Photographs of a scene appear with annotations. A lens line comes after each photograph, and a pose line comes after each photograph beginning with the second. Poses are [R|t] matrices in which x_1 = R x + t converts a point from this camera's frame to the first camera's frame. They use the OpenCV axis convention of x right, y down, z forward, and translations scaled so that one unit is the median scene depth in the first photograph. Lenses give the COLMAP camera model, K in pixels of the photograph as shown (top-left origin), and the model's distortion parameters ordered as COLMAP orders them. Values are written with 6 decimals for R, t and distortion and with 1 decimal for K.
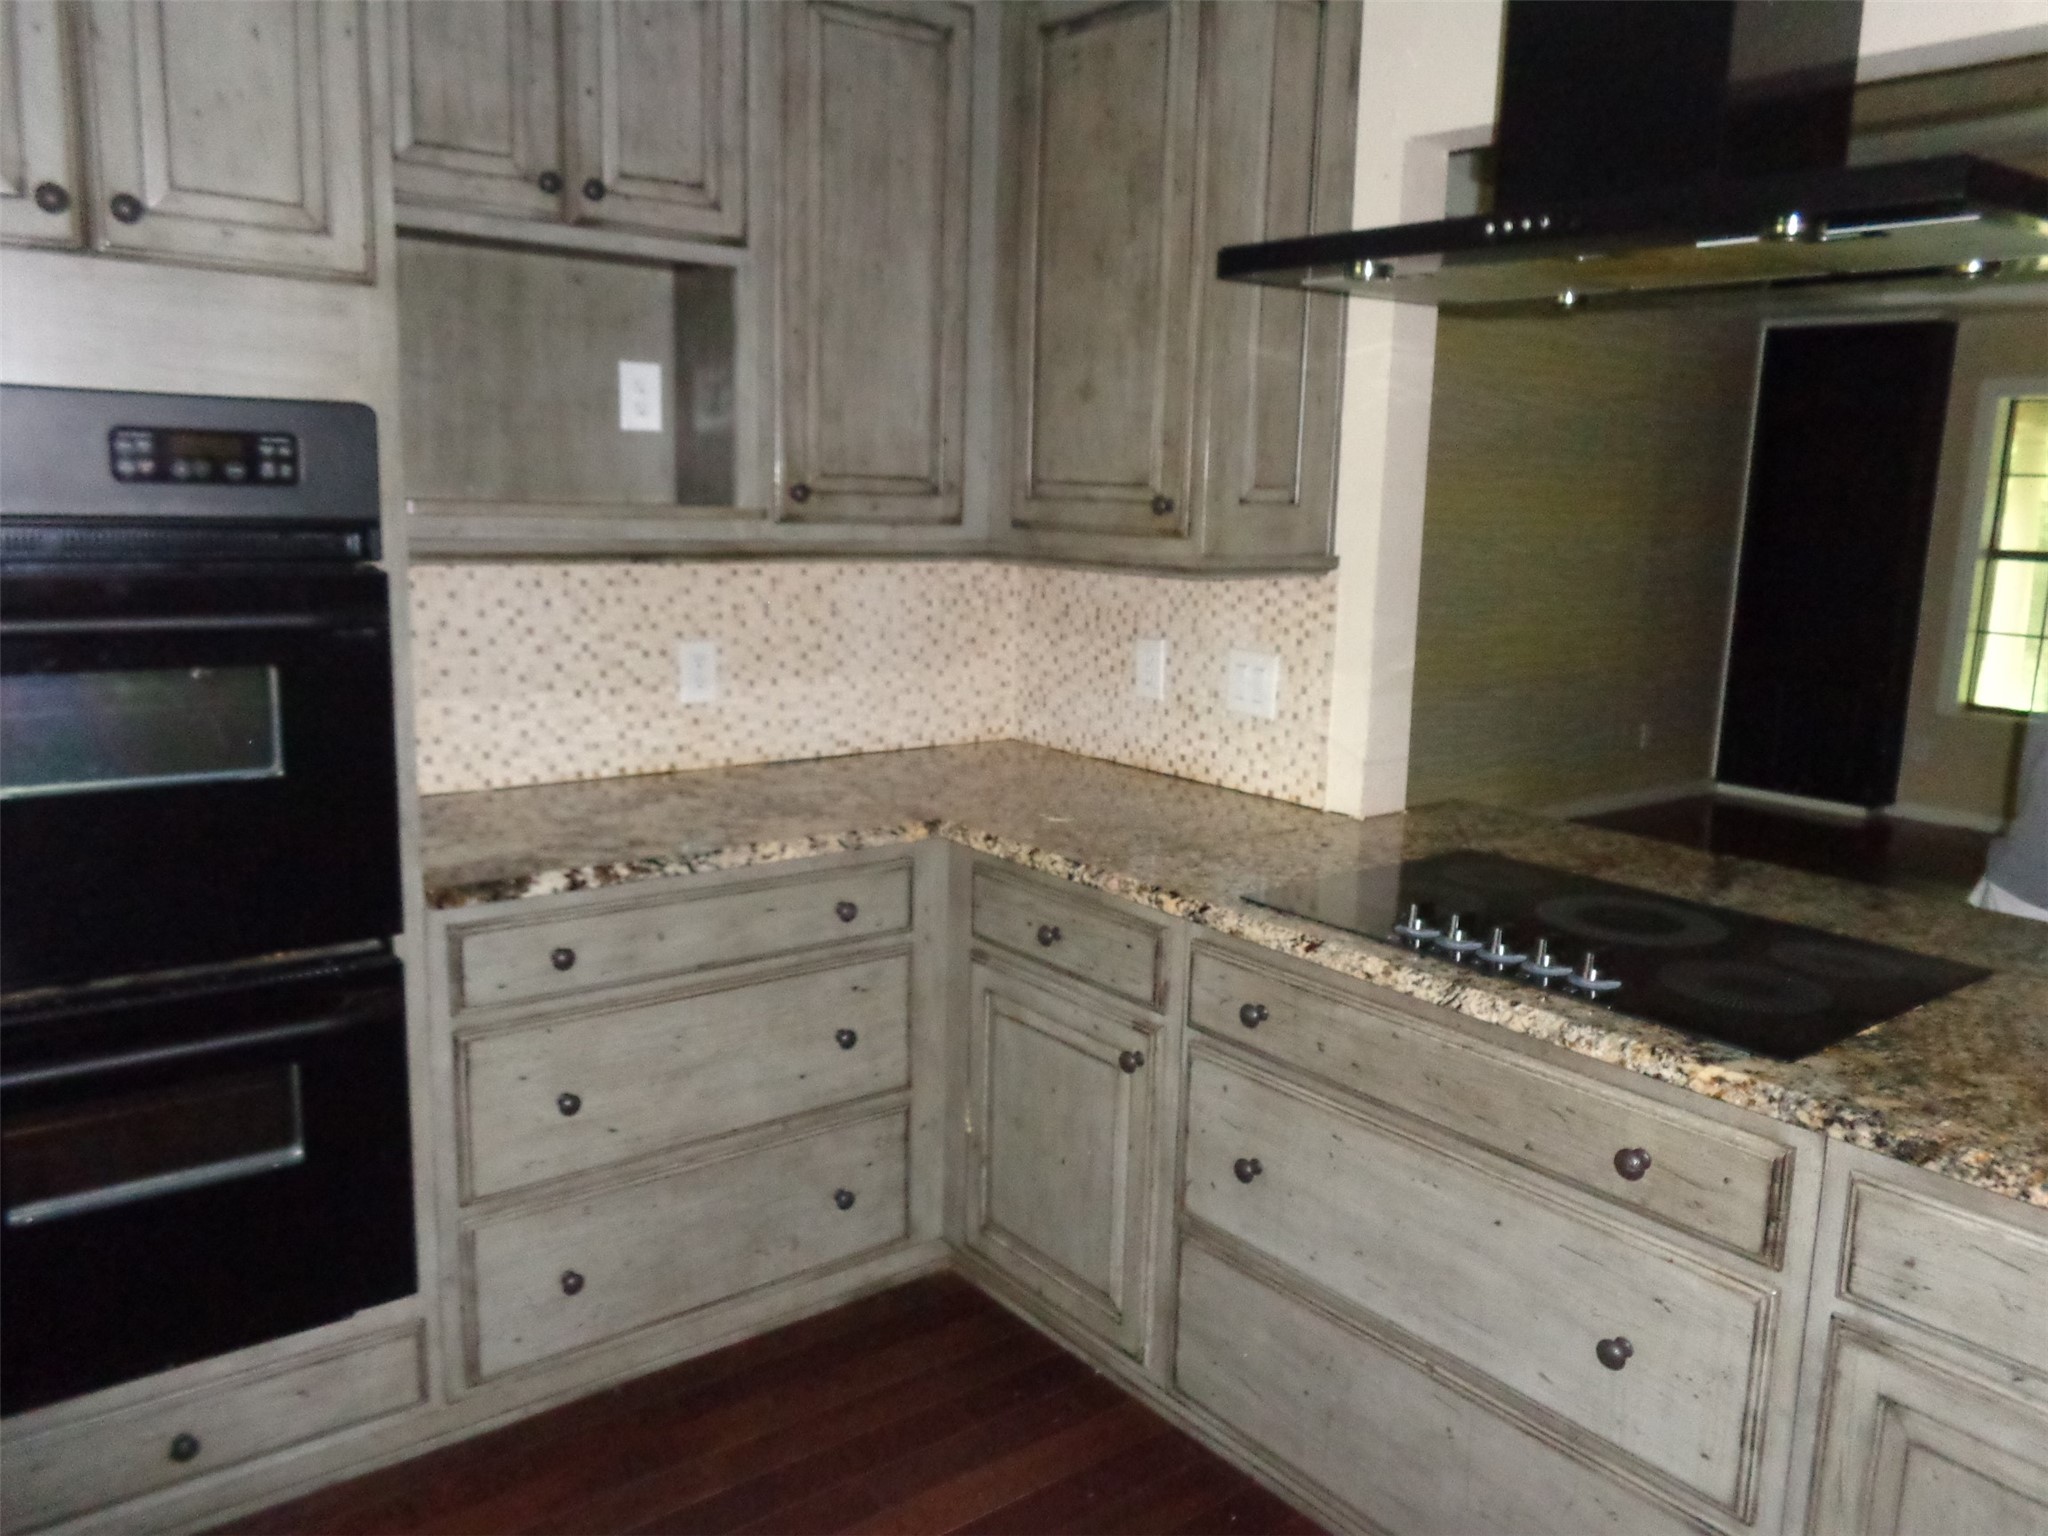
lens RADIAL K [[1538.6, 0, 1025.2], [0, 1538.6, 763.3], [0, 0, 1]] dist [-0.001665, 0.001119]
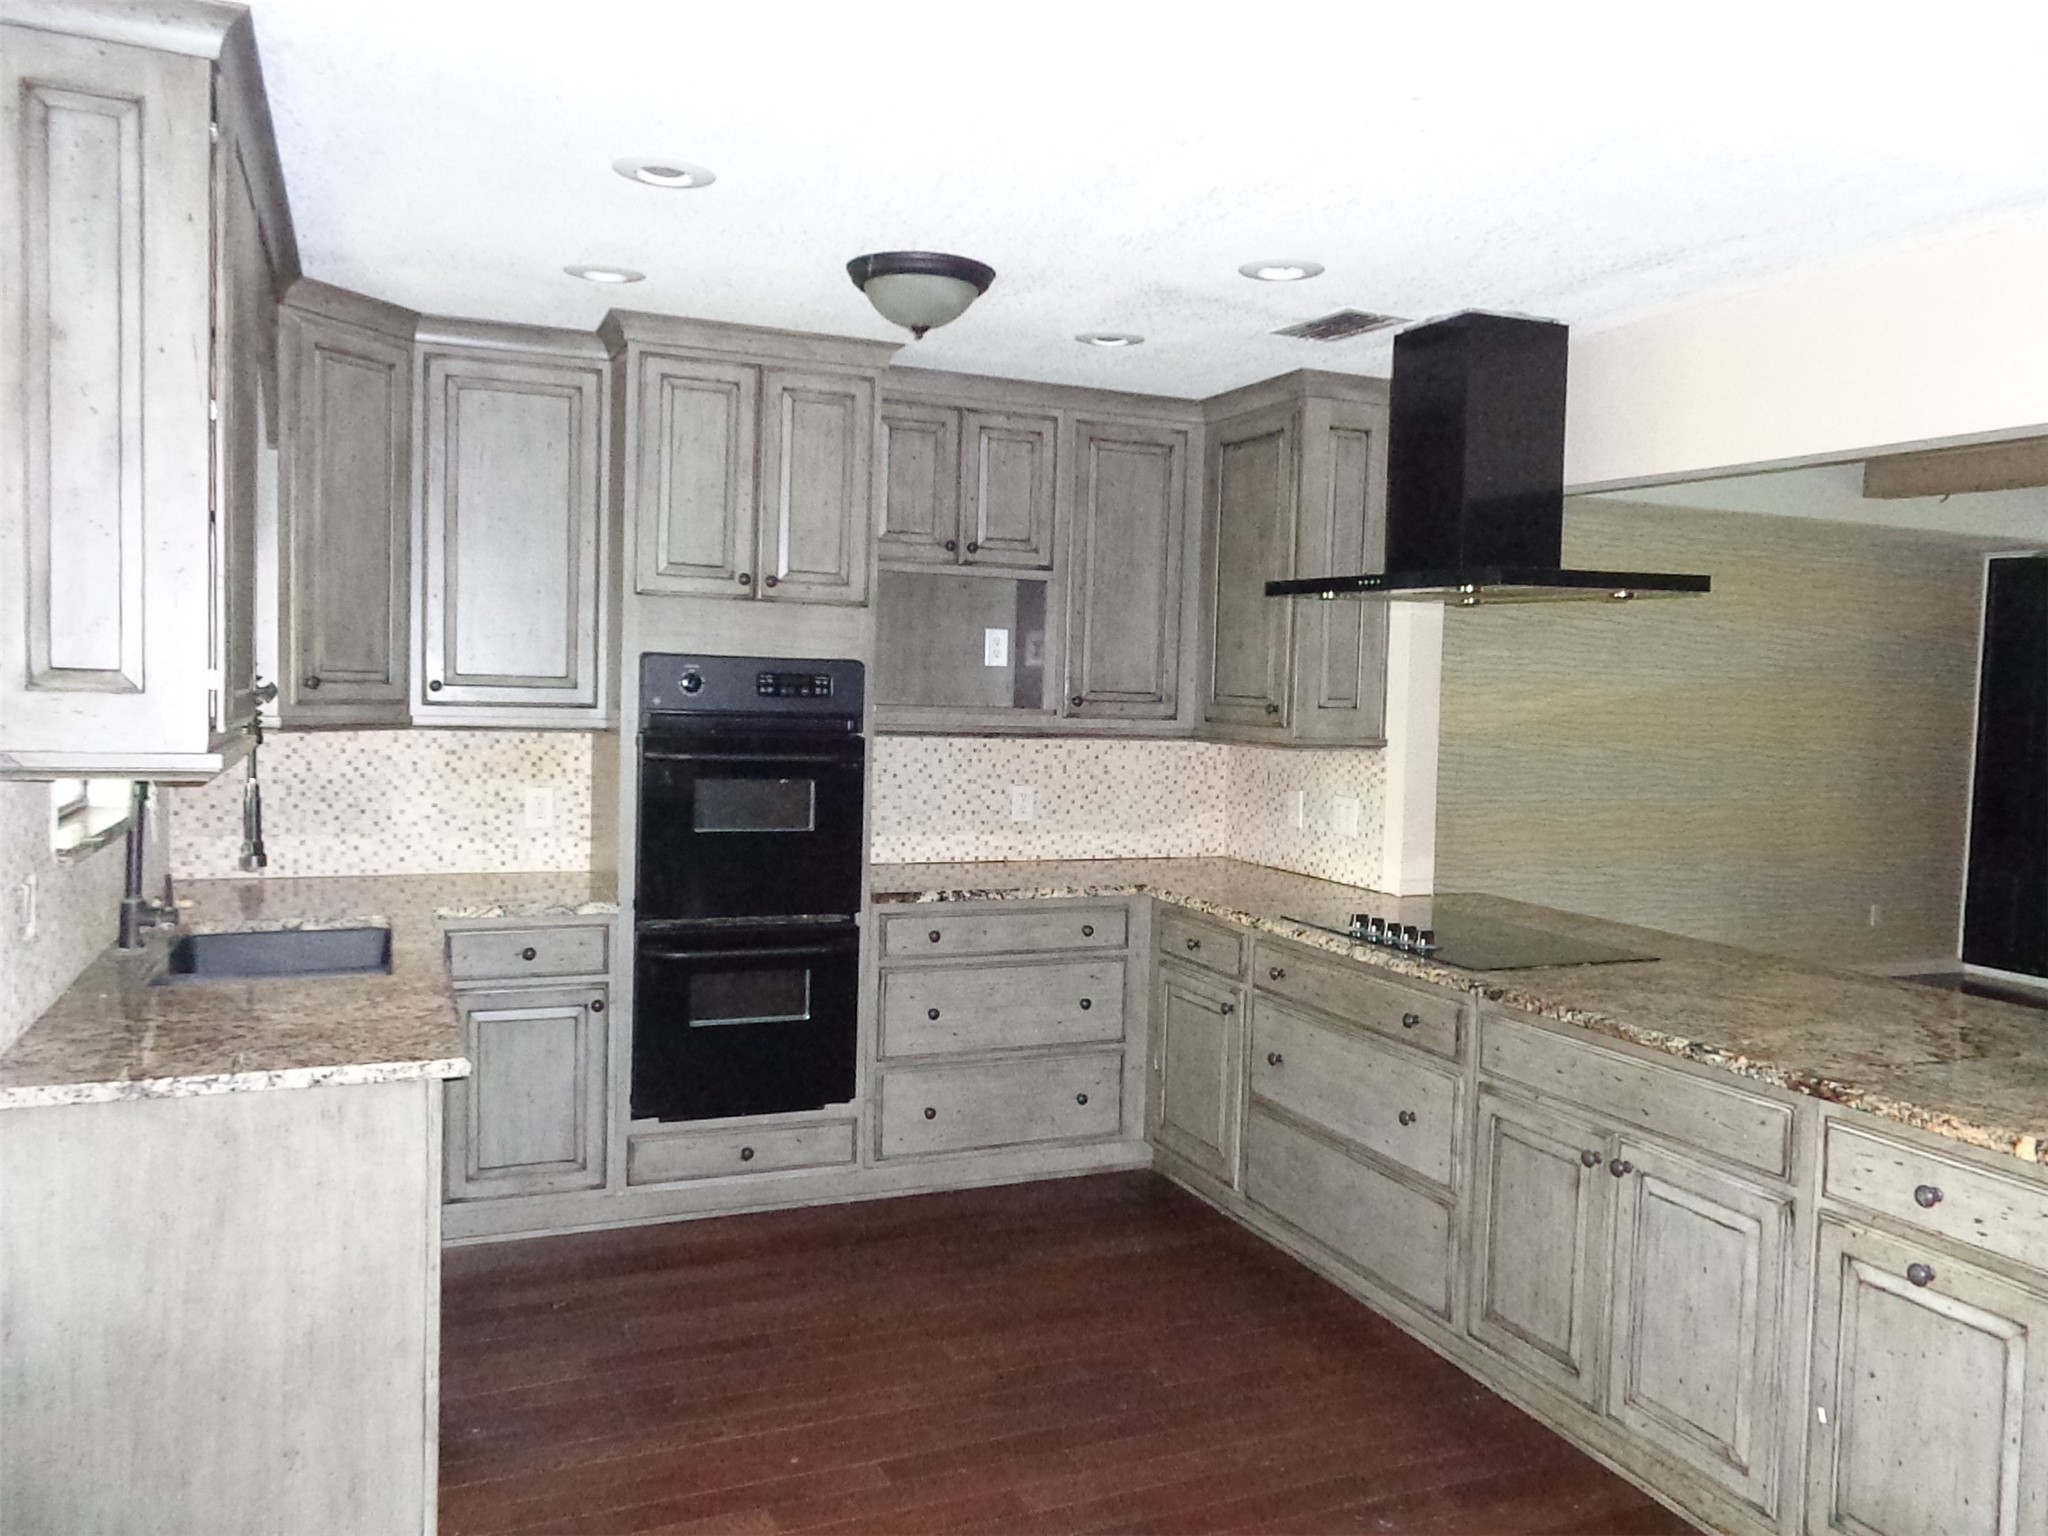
lens RADIAL K [[1538.6, 0, 1025.2], [0, 1538.6, 763.3], [0, 0, 1]] dist [-0.001665, 0.001119]
pose [[0.966092, 0.014971, -0.257764, 0.267353], [-0.048138, 0.991257, -0.122849, 0.123307], [0.253671, 0.131091, 0.958366, -0.749441]]
